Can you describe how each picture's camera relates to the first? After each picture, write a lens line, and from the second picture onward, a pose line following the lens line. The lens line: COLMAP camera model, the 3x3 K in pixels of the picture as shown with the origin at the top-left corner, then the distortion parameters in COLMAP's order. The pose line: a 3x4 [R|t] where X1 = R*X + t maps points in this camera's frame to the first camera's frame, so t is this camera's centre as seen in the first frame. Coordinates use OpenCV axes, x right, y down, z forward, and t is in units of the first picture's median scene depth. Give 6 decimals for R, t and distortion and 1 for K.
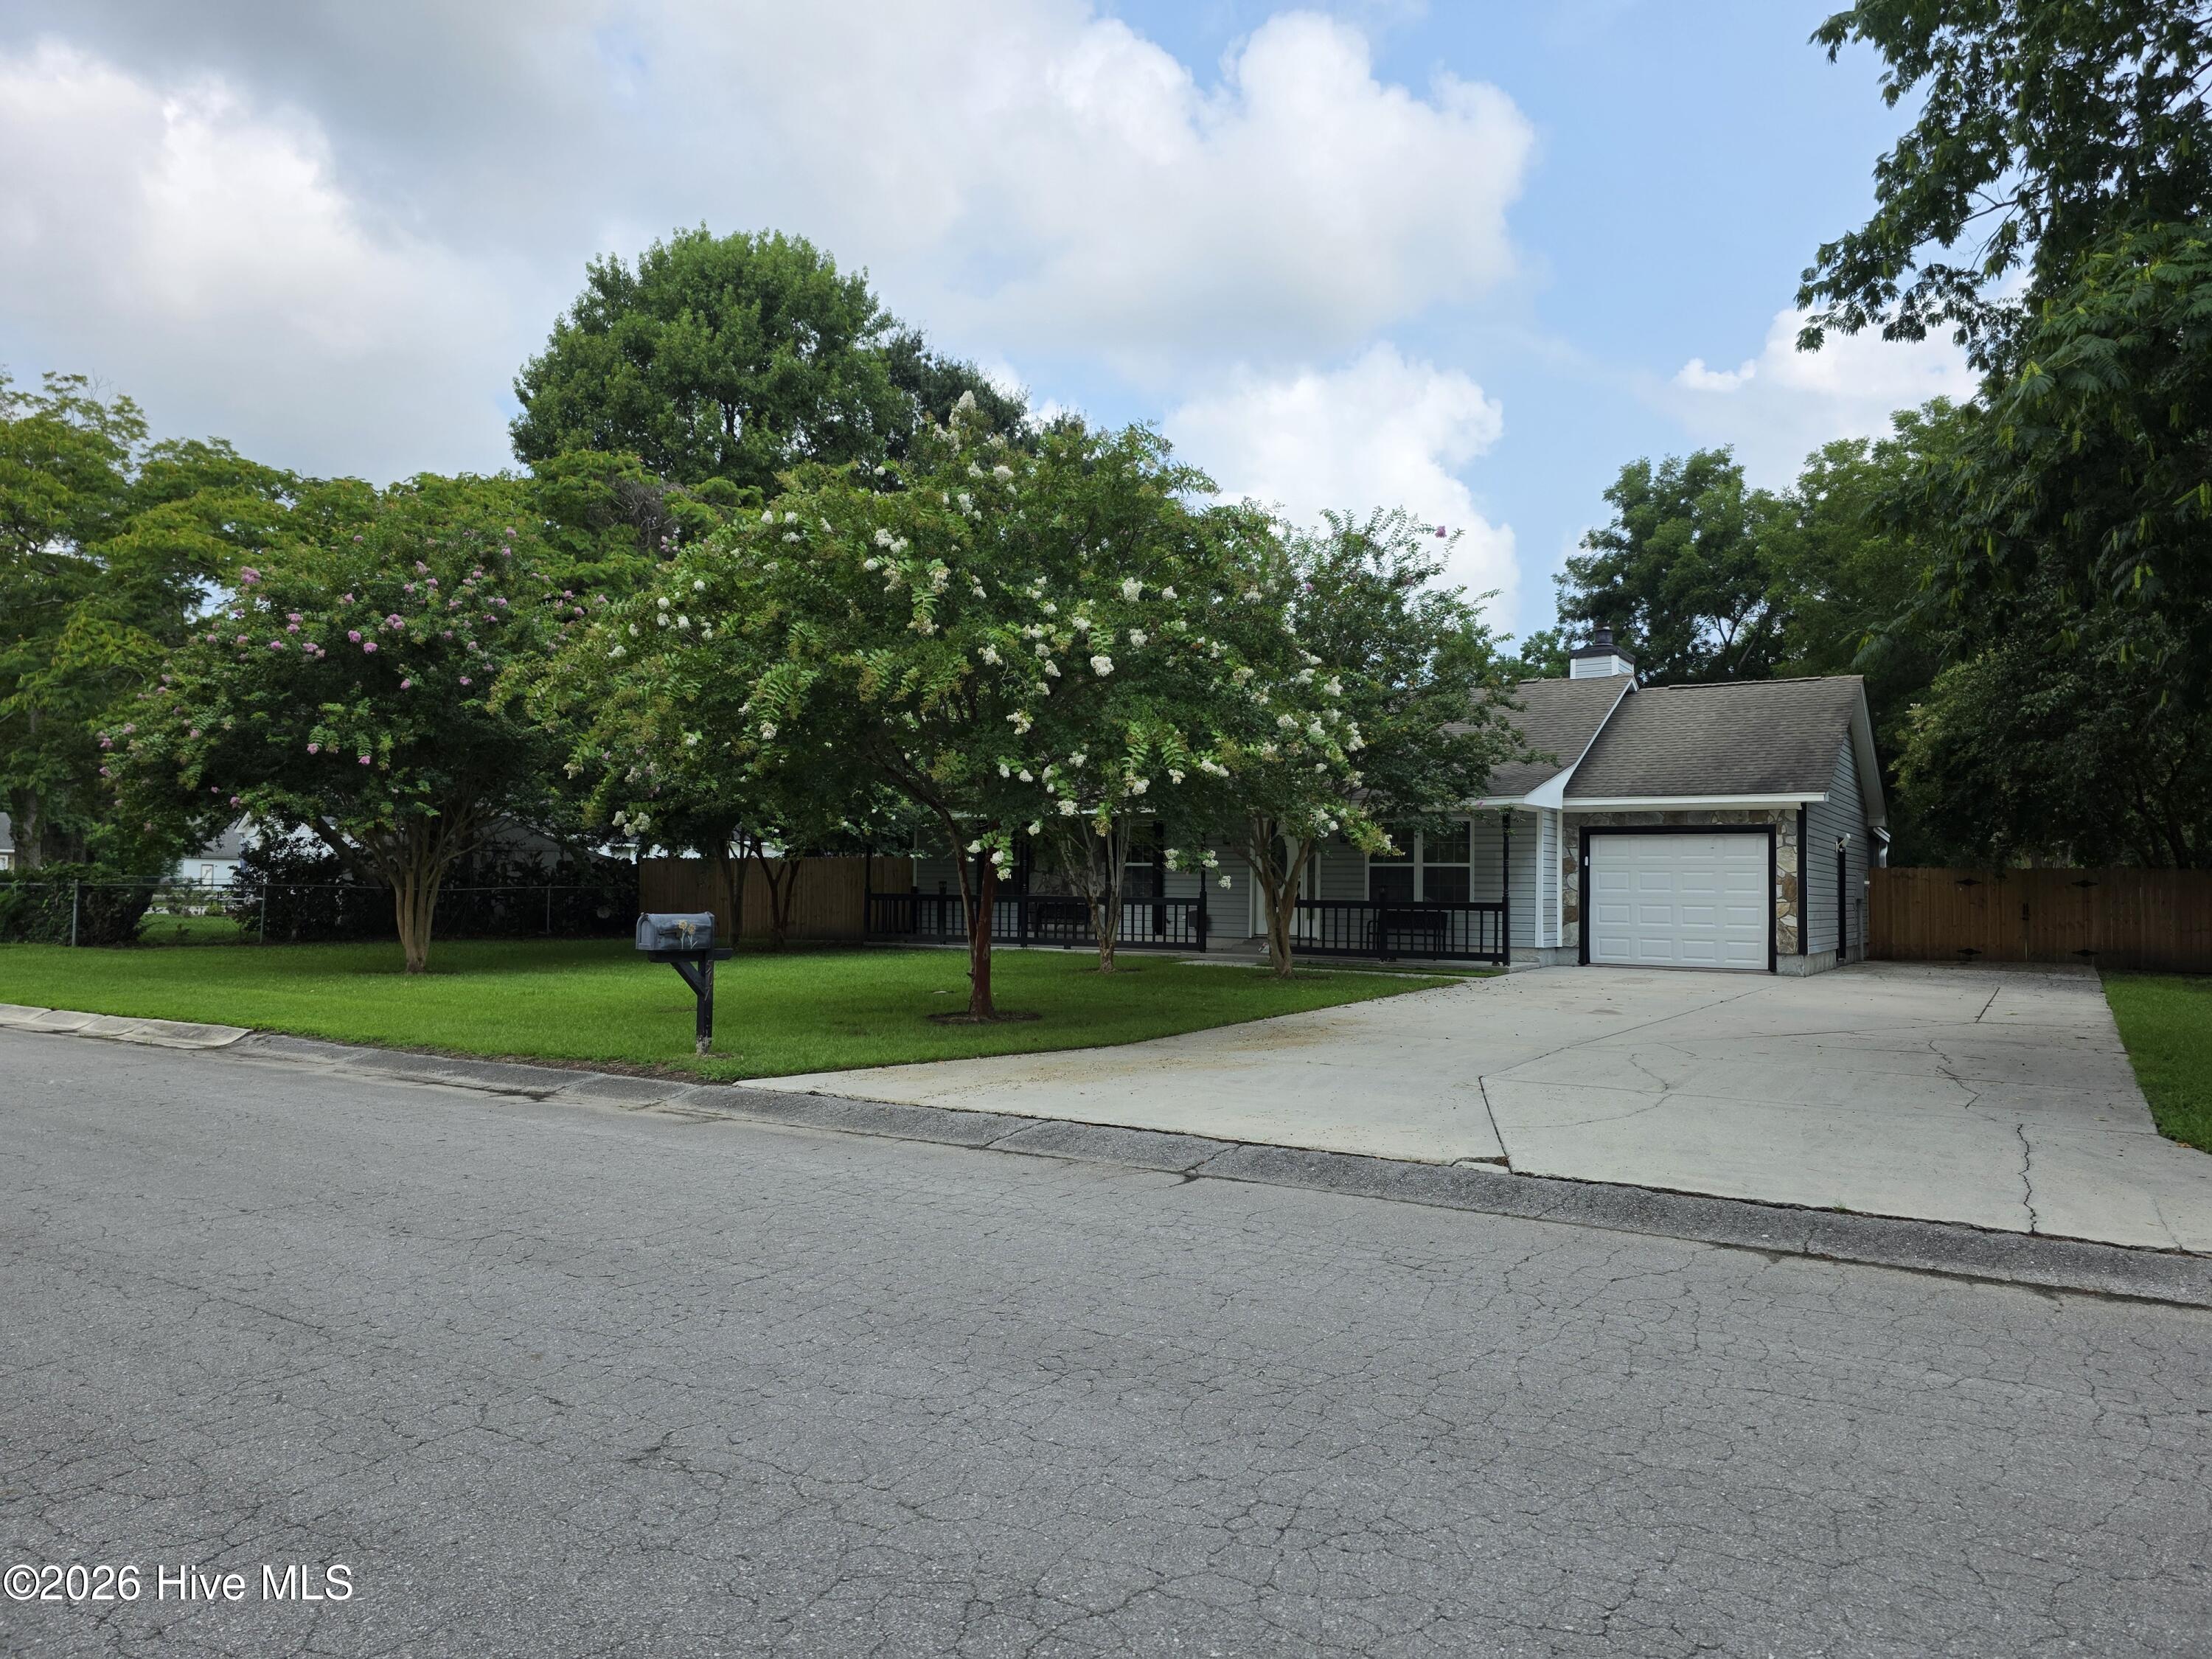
lens RADIAL K [[1504.0, 0, 1106.0], [0, 1504.0, 829.5], [0, 0, 1]] dist [0.004684, 0.000377]
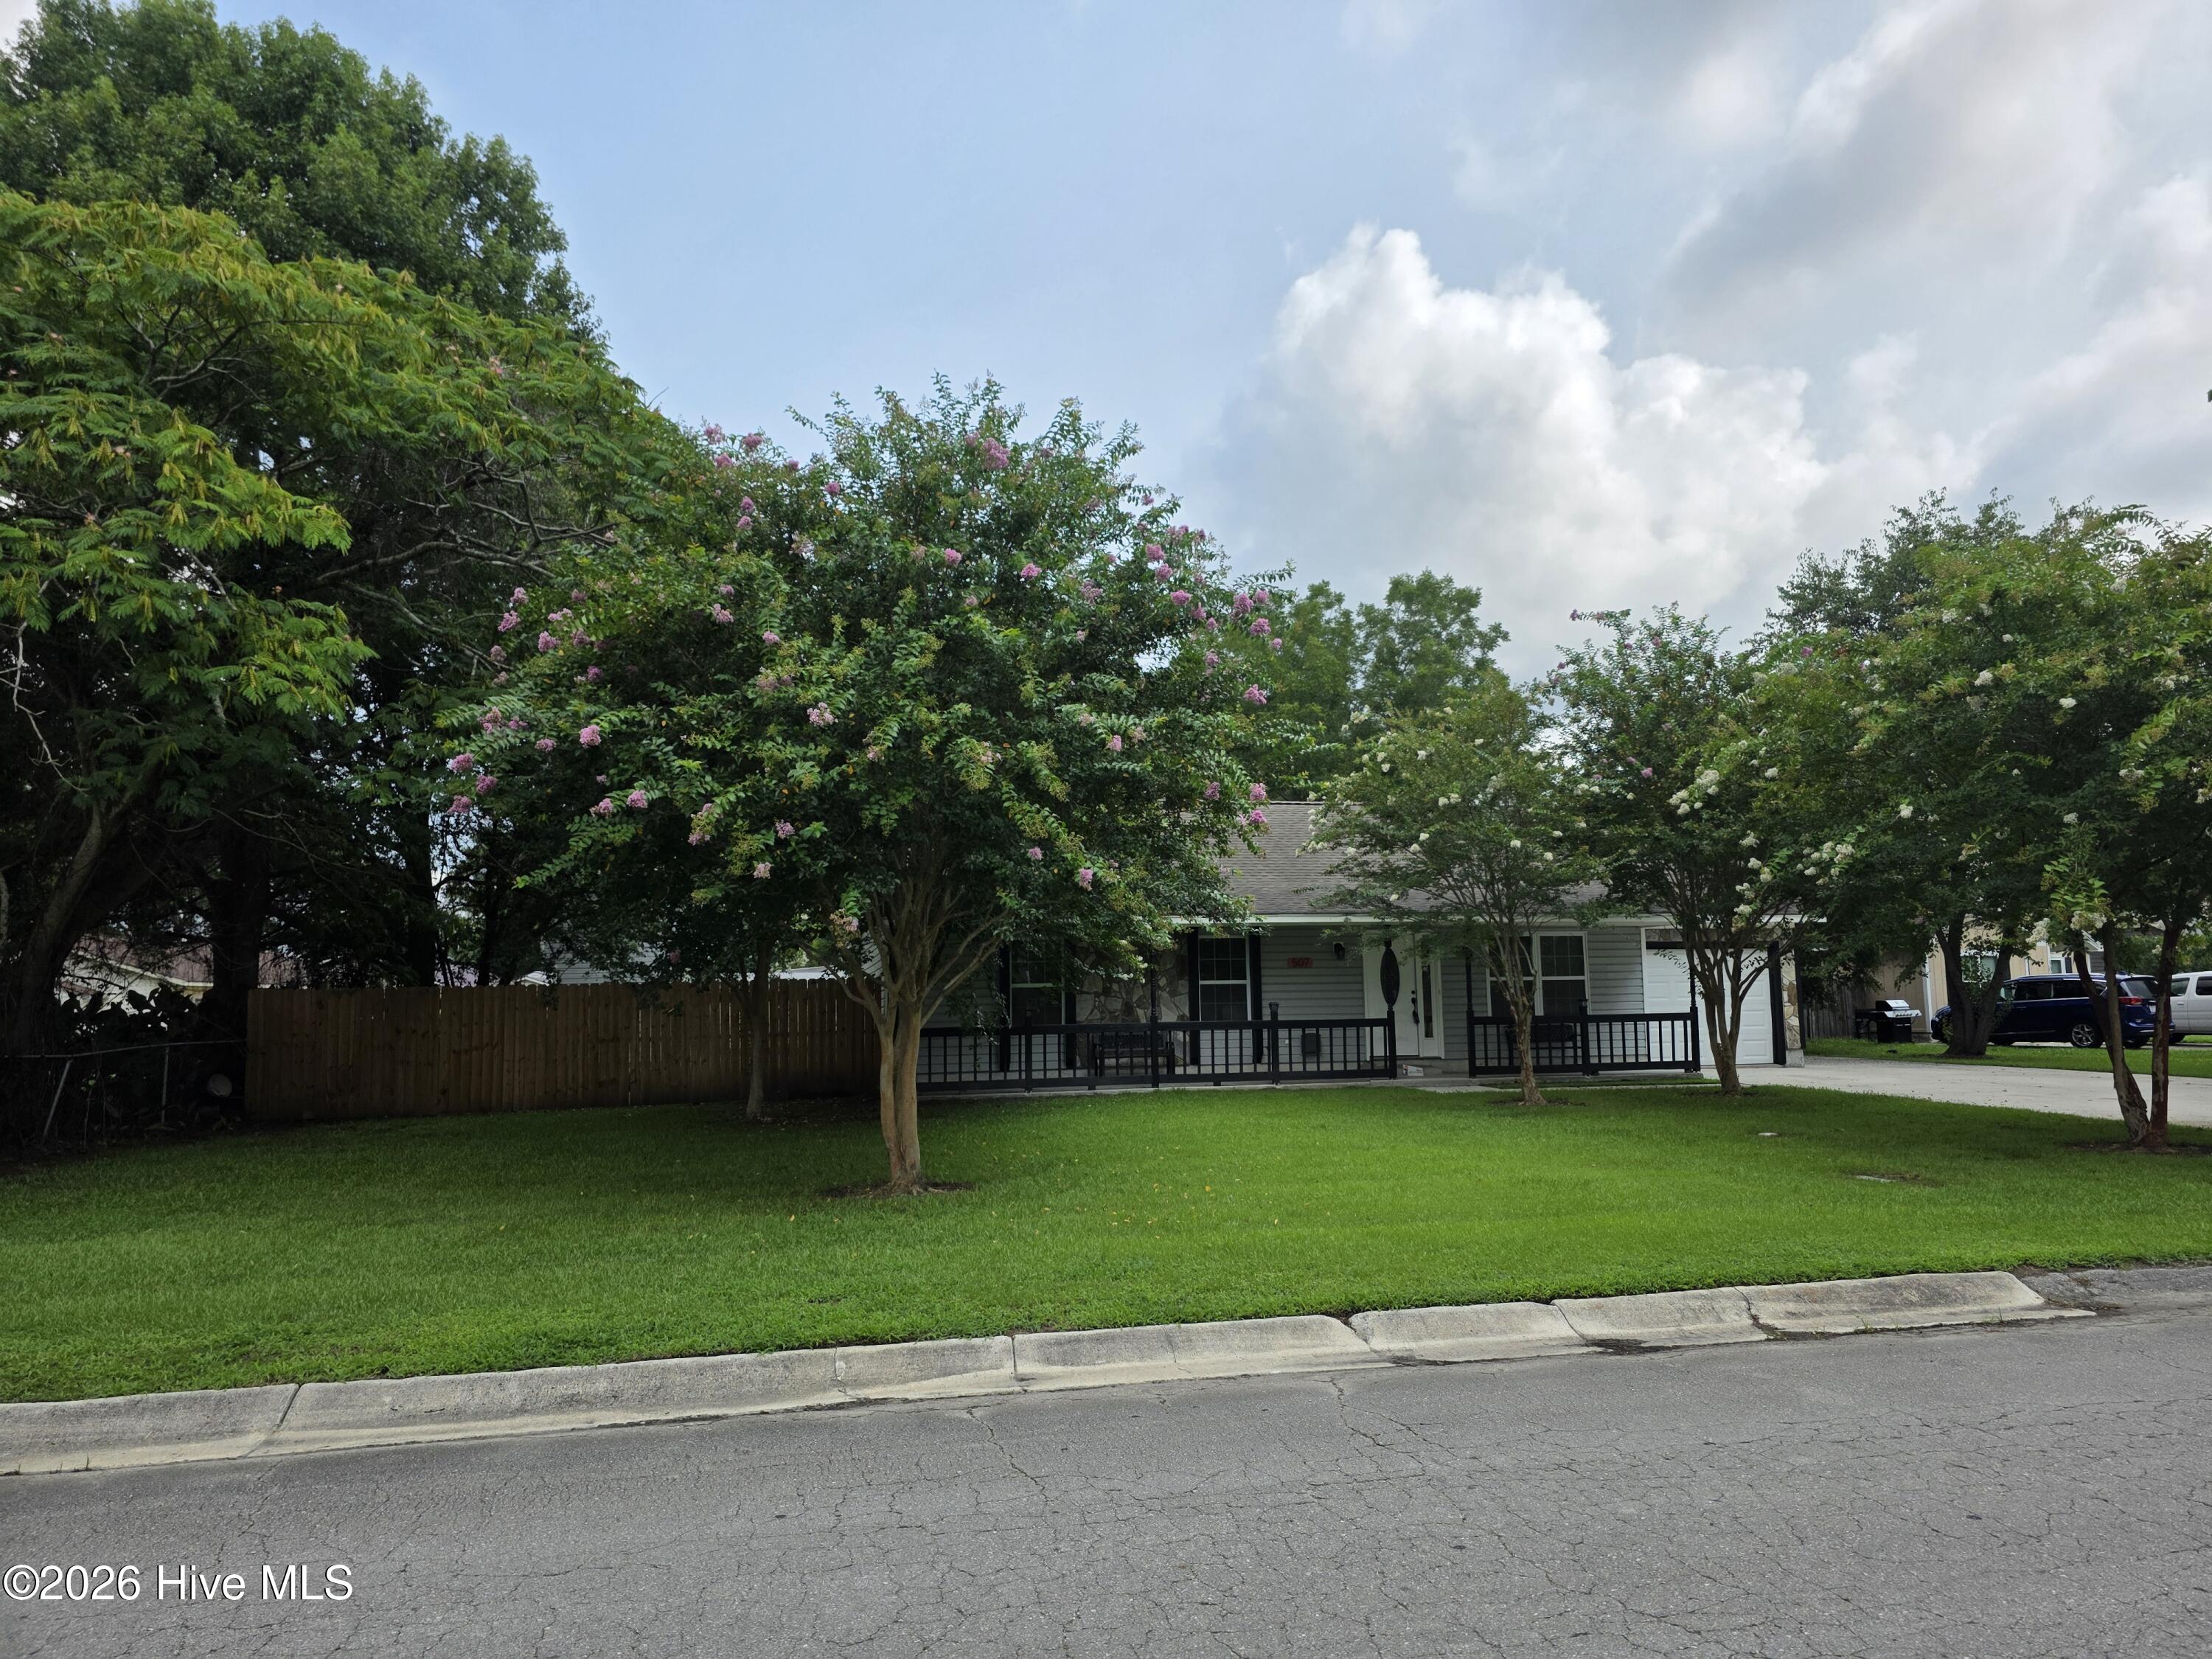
lens RADIAL K [[1504.0, 0, 1106.0], [0, 1504.0, 829.5], [0, 0, 1]] dist [0.004684, 0.000377]
pose [[0.704808, 0.060626, 0.706803, -0.650192], [-0.002045, 0.996511, -0.083436, 0.007901], [-0.709395, 0.057361, 0.702473, 0.441480]]
